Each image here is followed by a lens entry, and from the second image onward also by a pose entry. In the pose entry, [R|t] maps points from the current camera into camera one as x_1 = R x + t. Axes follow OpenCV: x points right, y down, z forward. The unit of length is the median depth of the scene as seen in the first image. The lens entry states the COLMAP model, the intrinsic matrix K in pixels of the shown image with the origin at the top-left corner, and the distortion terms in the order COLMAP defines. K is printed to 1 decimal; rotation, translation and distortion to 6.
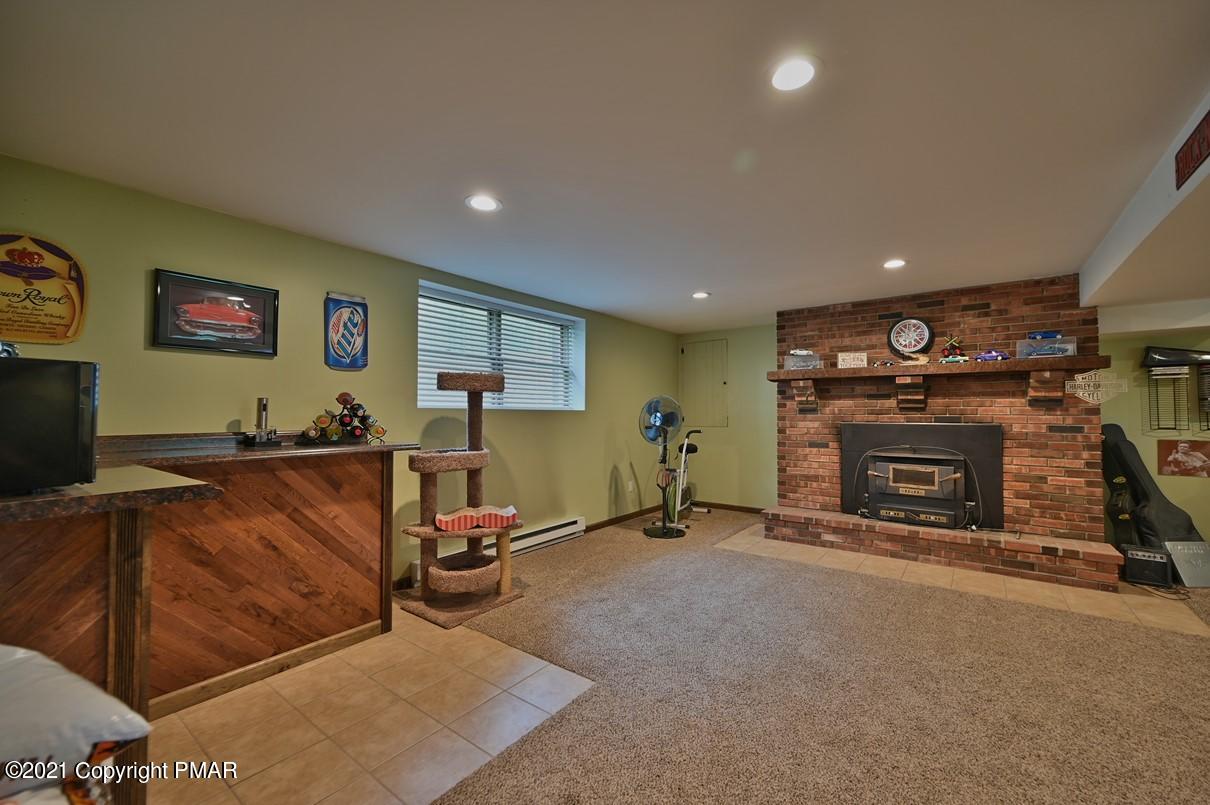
lens RADIAL K [[484.2, 0, 611.4], [0, 484.2, 400.7], [0, 0, 1]] dist [0.003651, 0.000151]
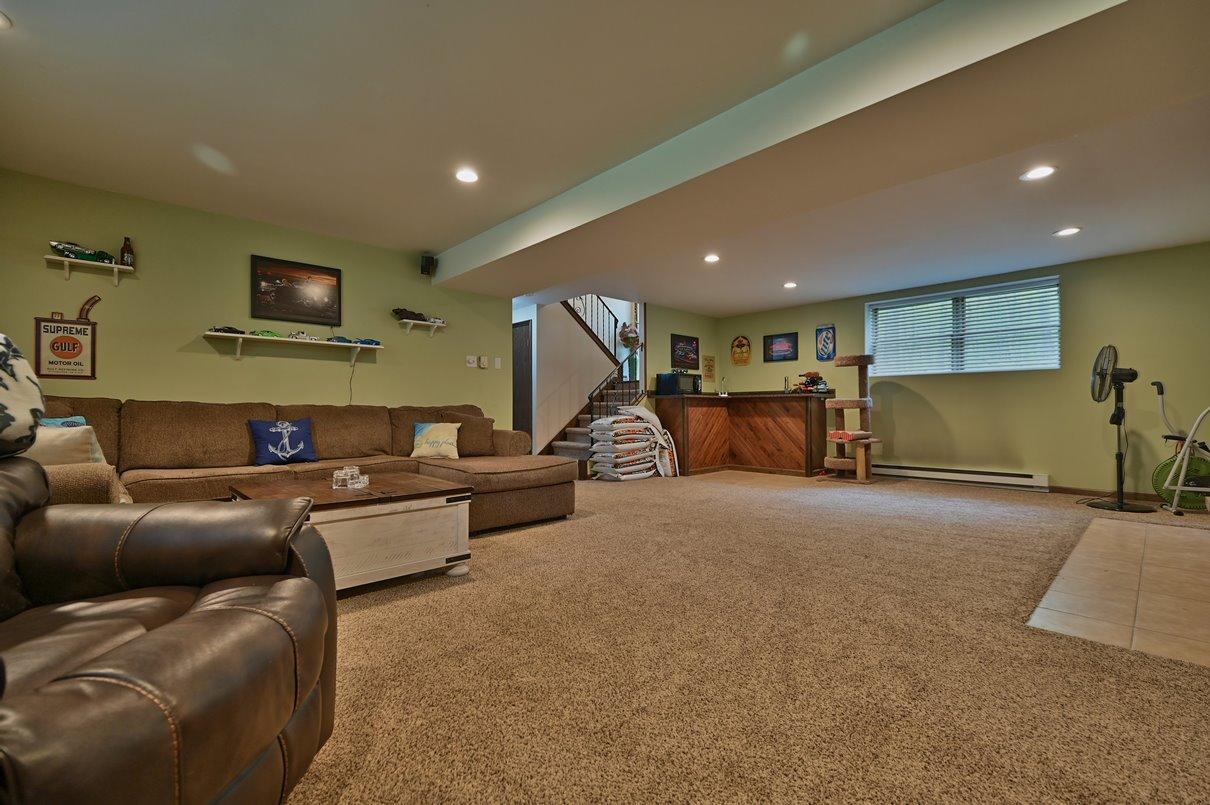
lens RADIAL K [[515.6, 0, 604.1], [0, 515.6, 405.7], [0, 0, 1]] dist [0.001067, 0.000030]
pose [[-0.182207, -0.007459, -0.983232, 1.607919], [0.026960, 0.999557, -0.012579, 0.116779], [0.982891, -0.028800, -0.181925, 0.403708]]
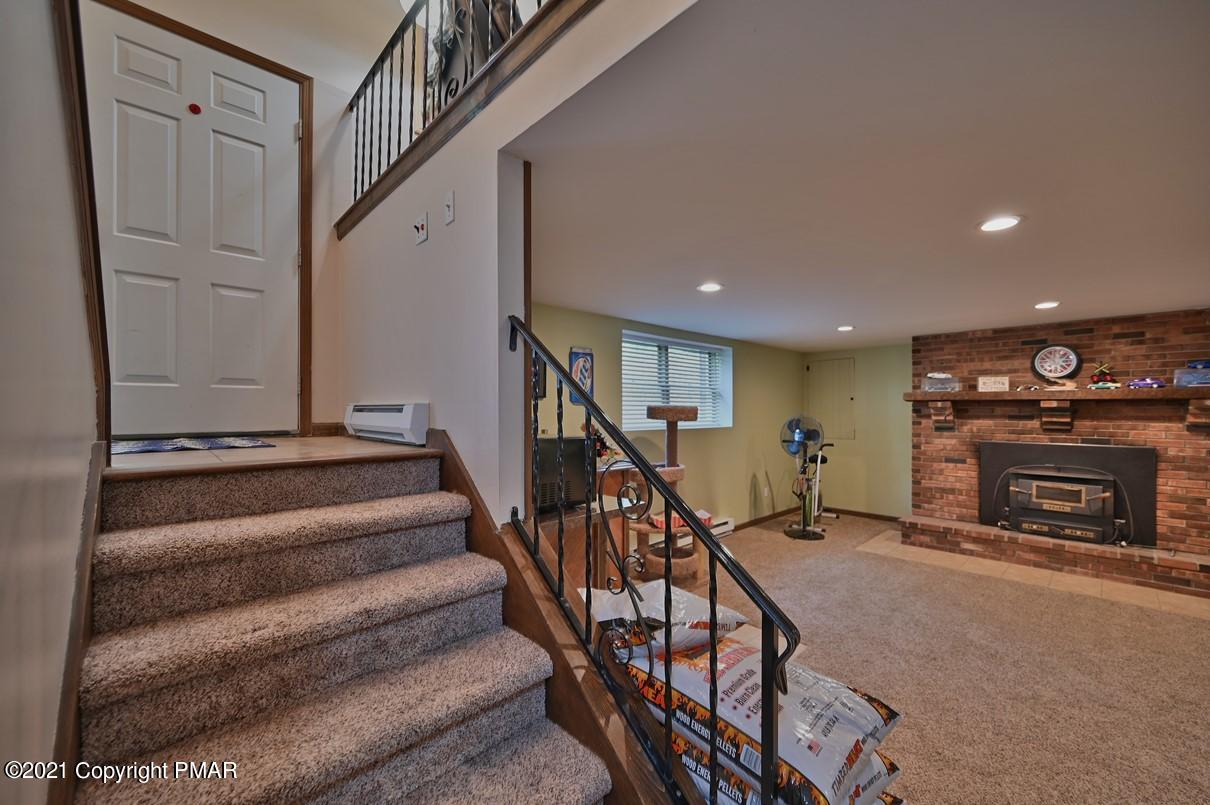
lens RADIAL K [[484.2, 0, 603.0], [0, 484.2, 404.9], [0, 0, 1]] dist [0.003651, 0.000151]
pose [[0.987121, 0.000053, -0.159977, -0.243896], [0.002980, 0.999820, 0.018714, -0.077141], [0.159949, -0.018950, 0.986943, -0.268259]]
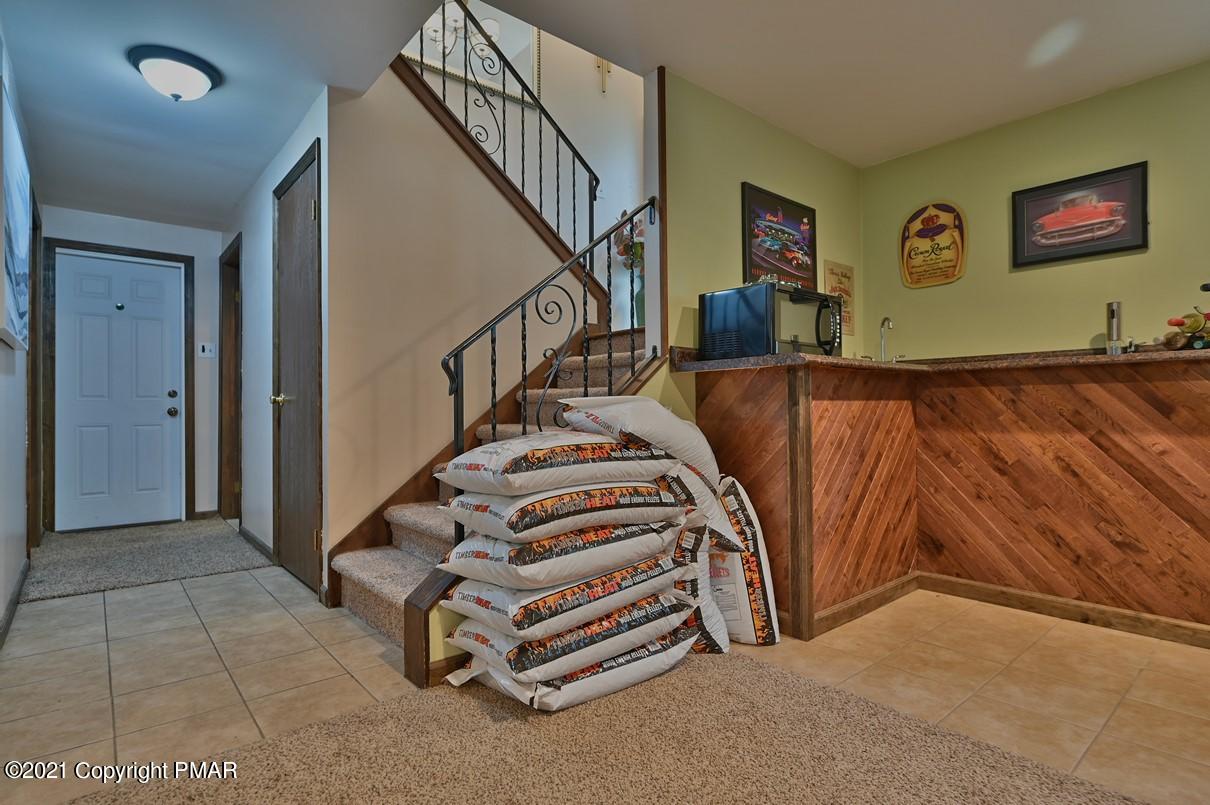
lens RADIAL K [[616.7, 0, 605.8], [0, 616.7, 402.6], [0, 0, 1]] dist [0.003340, 0.000001]
pose [[-0.226956, -0.006525, -0.973883, 0.360409], [0.030620, 0.999435, -0.013832, 0.112004], [0.973423, -0.032960, -0.226628, 0.298301]]
